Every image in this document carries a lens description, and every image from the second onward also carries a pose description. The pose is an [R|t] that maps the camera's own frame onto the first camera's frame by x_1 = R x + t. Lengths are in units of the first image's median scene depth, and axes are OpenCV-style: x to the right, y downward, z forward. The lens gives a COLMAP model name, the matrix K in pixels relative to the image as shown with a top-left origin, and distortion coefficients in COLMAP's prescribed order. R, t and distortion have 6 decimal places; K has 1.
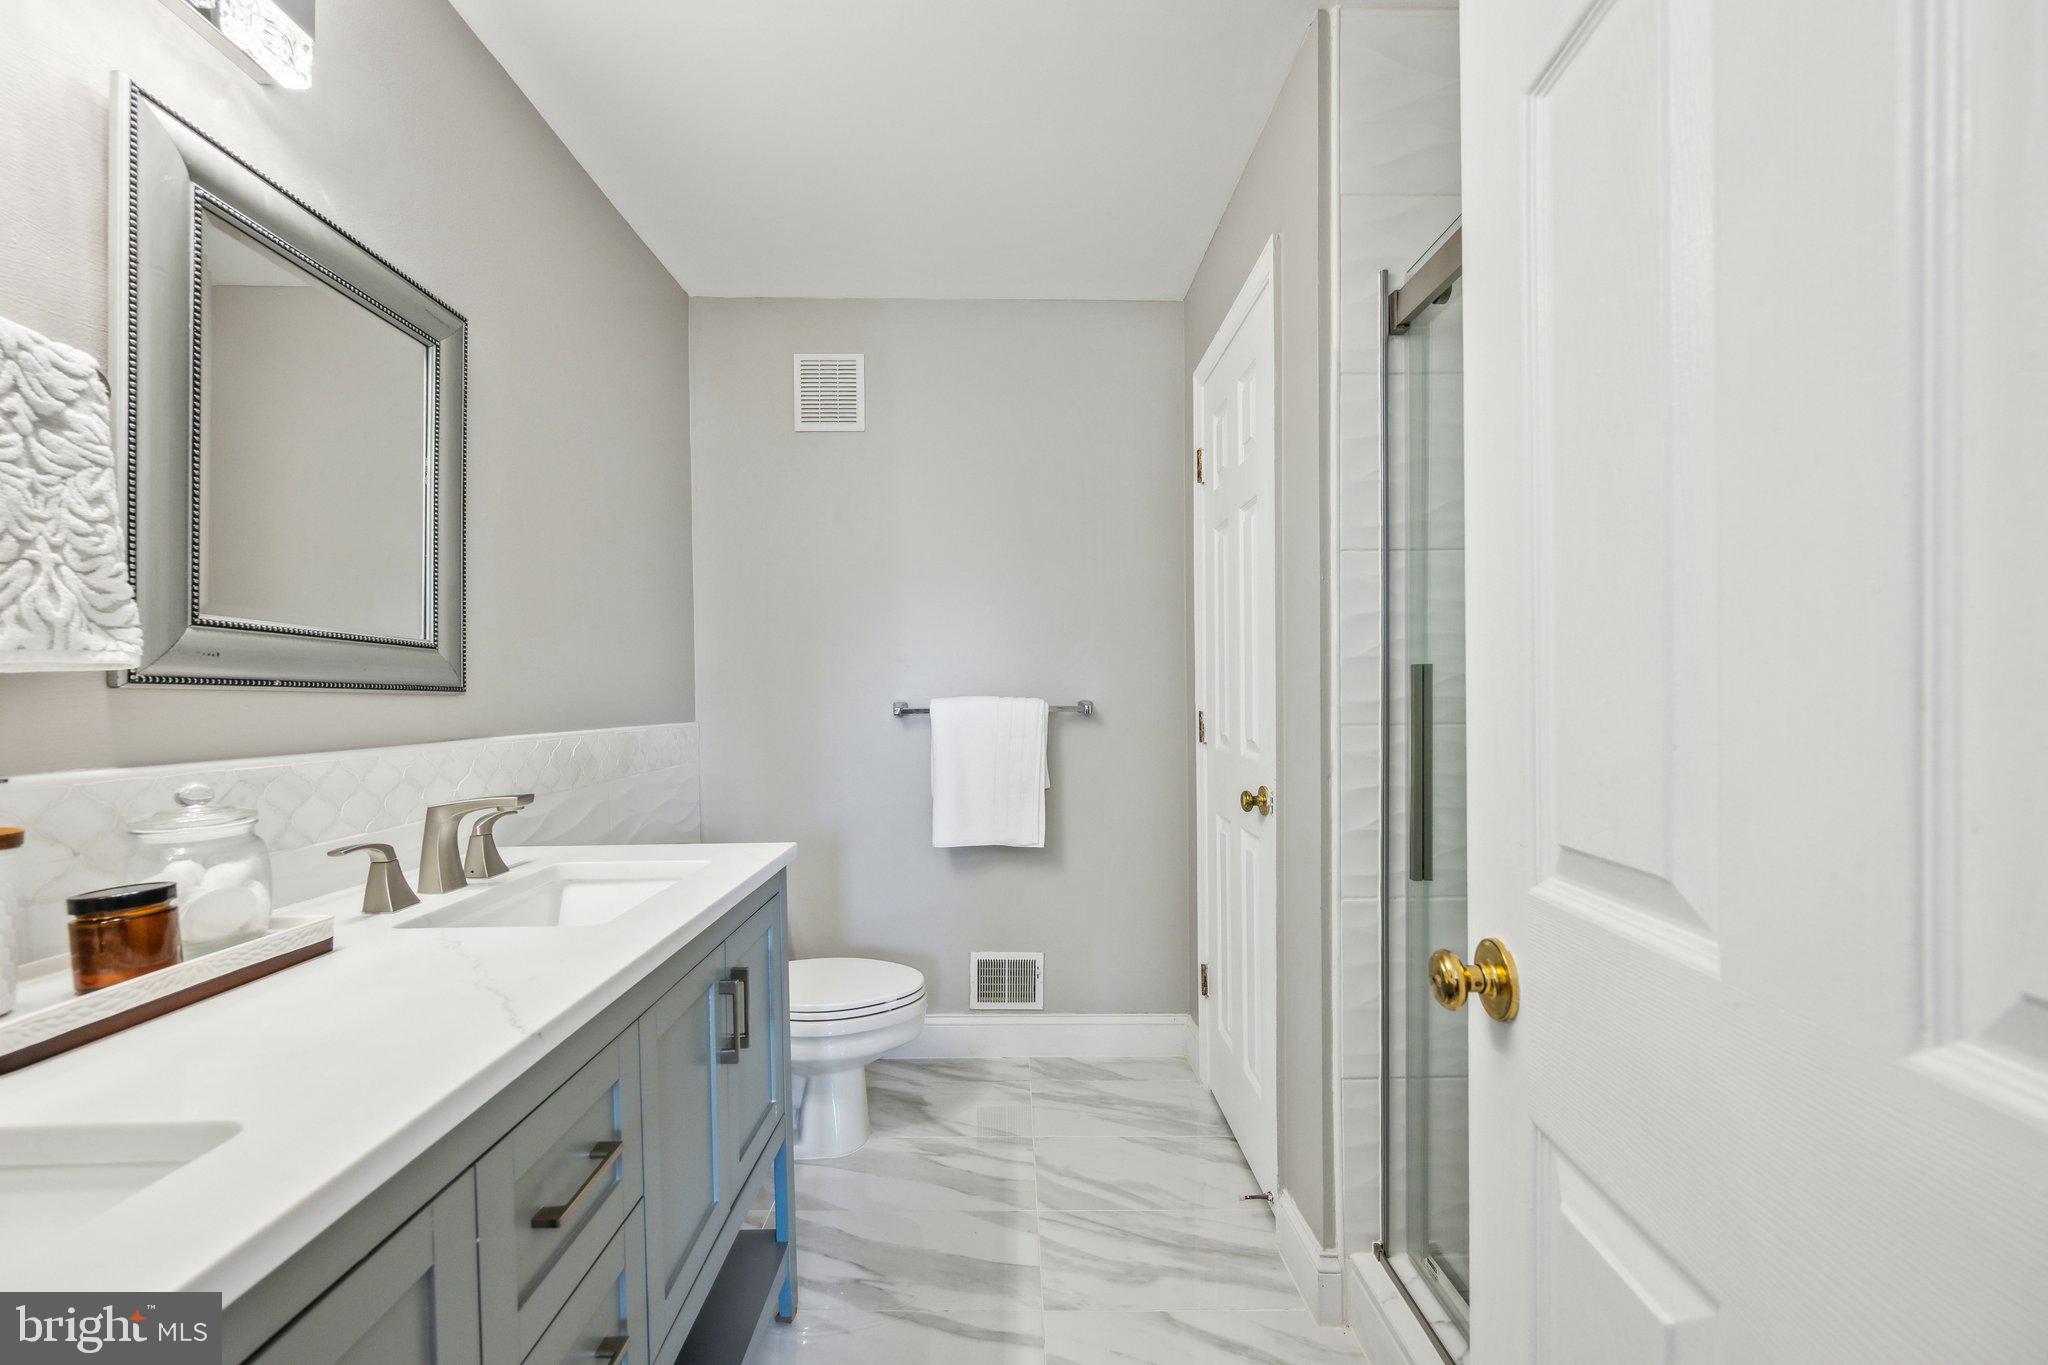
lens RADIAL K [[810.3, 0, 1018.9], [0, 810.3, 711.1], [0, 0, 1]] dist [-0.002947, -0.000524]
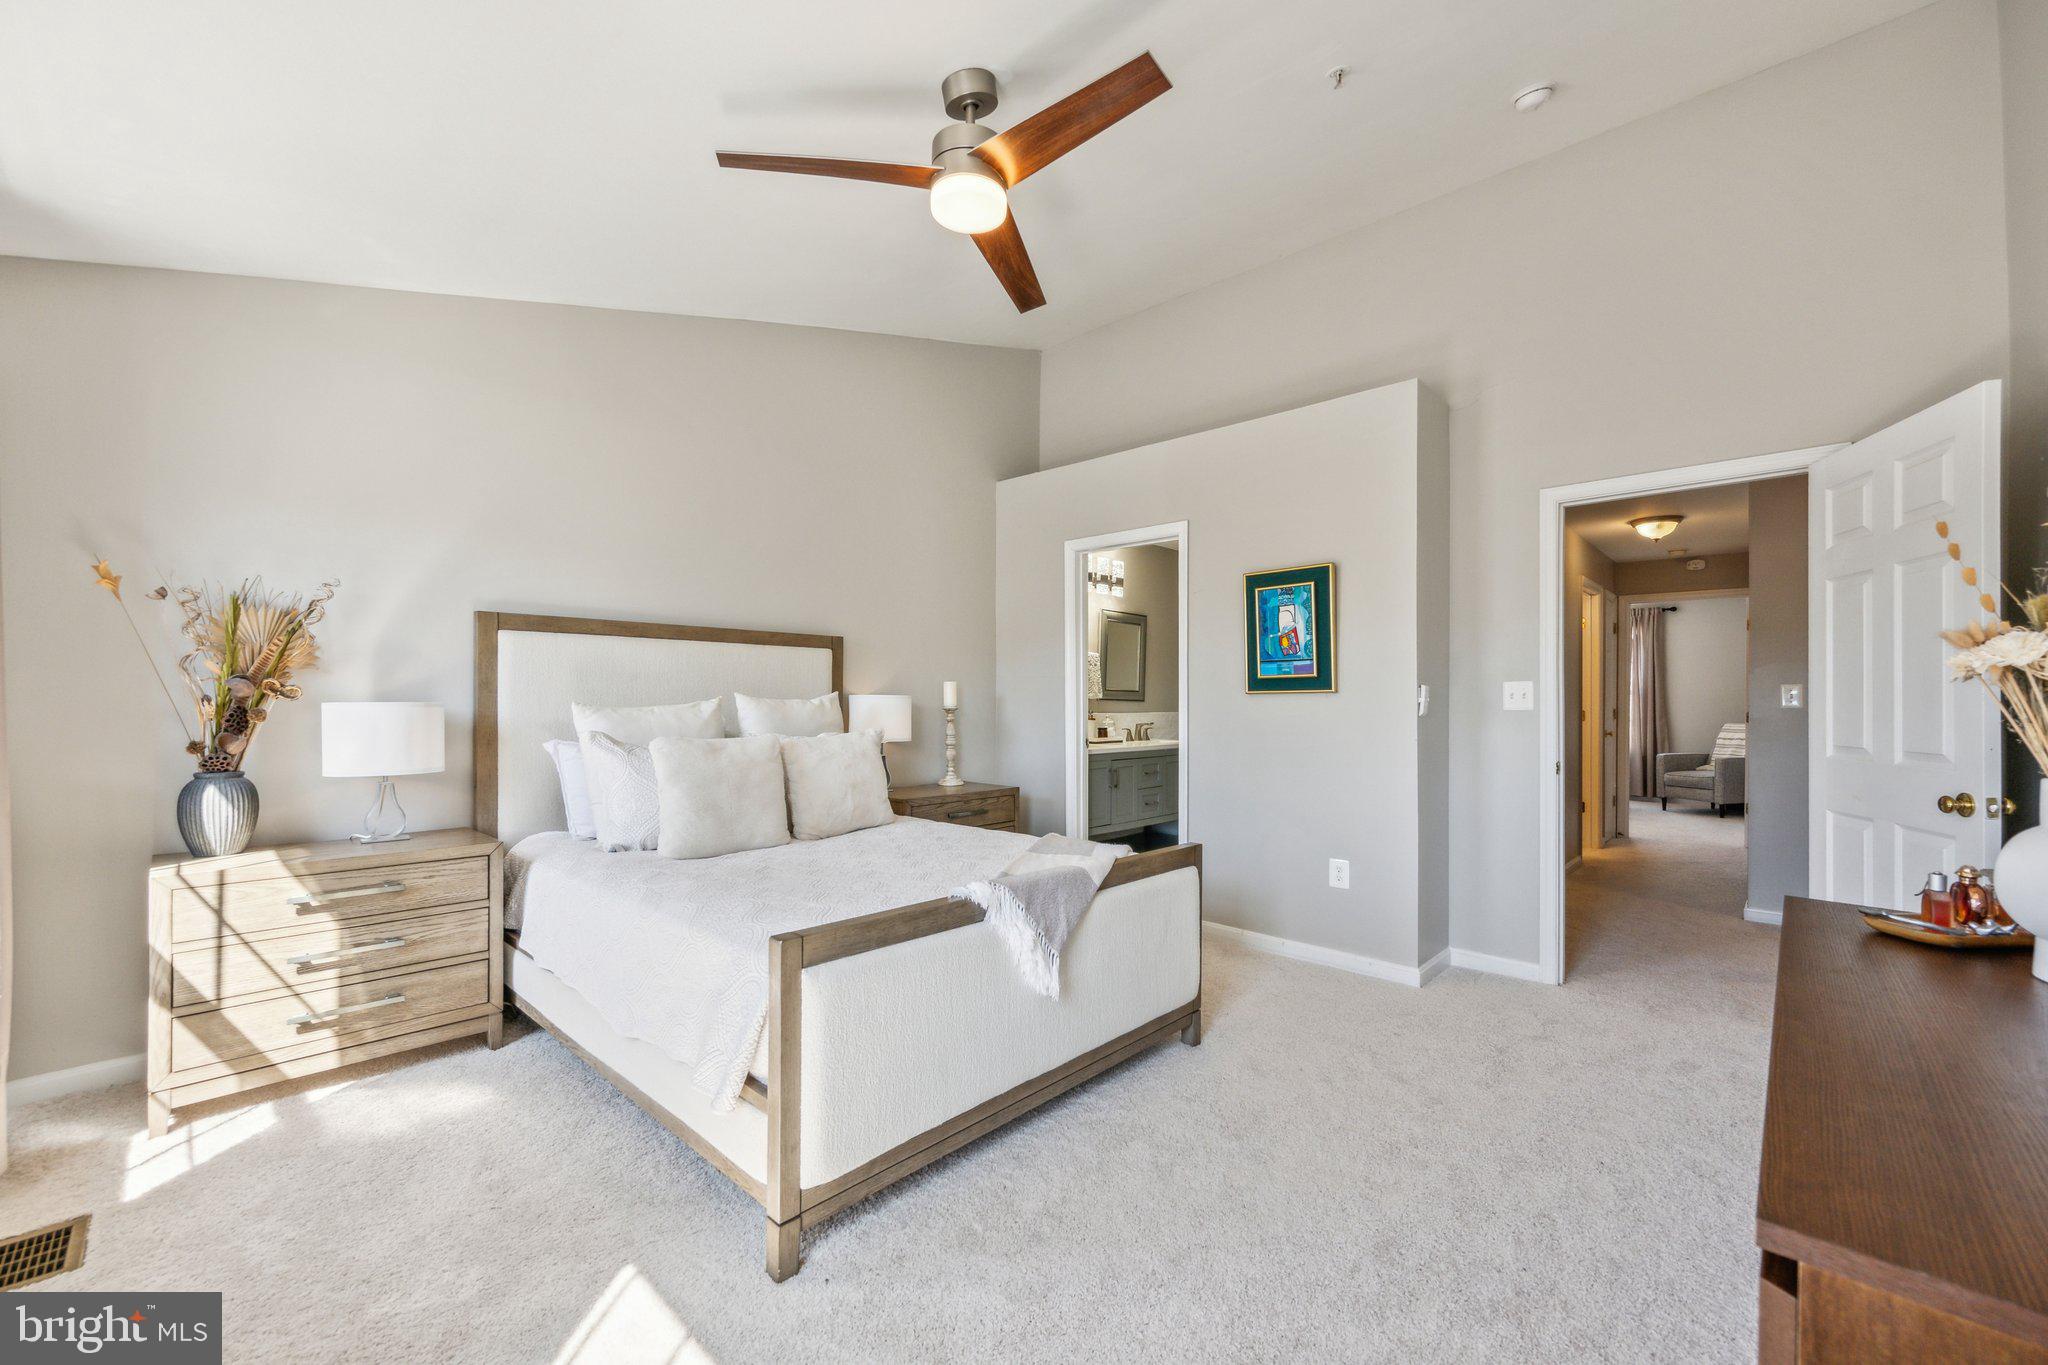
lens RADIAL K [[810.3, 0, 1027.0], [0, 810.3, 702.4], [0, 0, 1]] dist [-0.002947, -0.000524]
pose [[0.702748, 0.017090, -0.711234, 1.931462], [-0.026379, 0.999650, -0.002043, 0.008676], [0.710950, 0.020197, 0.702953, -2.466452]]
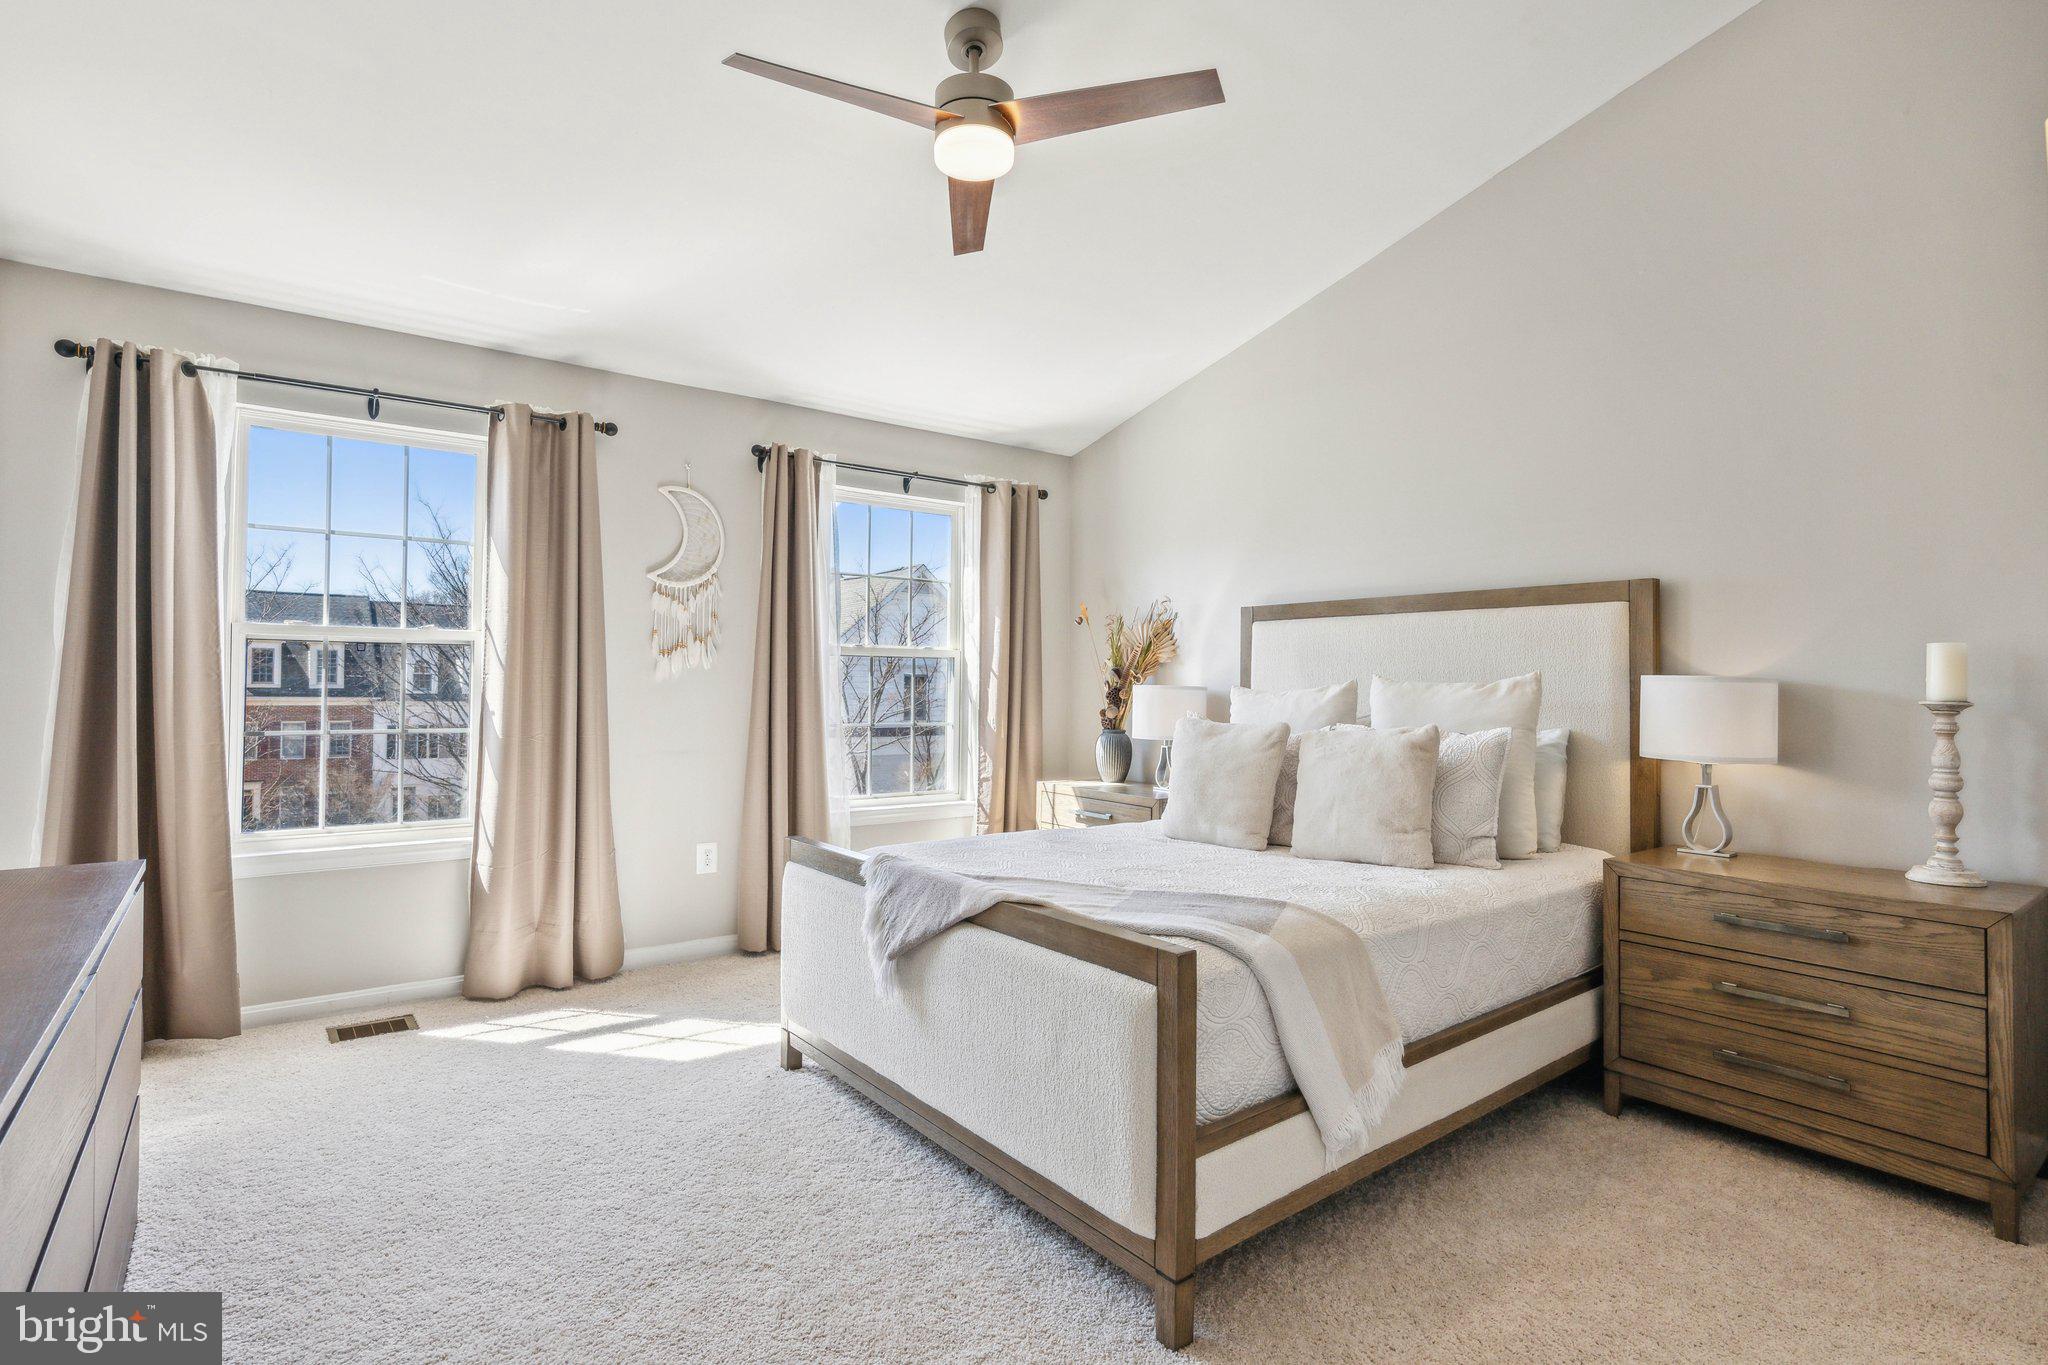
lens RADIAL K [[999.7, 0, 1022.3], [0, 999.7, 670.7], [0, 0, 1]] dist [0.000238, -0.000667]
pose [[-0.810781, -0.005330, -0.585326, 1.722754], [-0.011253, 0.999916, 0.006481, -0.017244], [0.585242, 0.011841, -0.810772, -0.004126]]
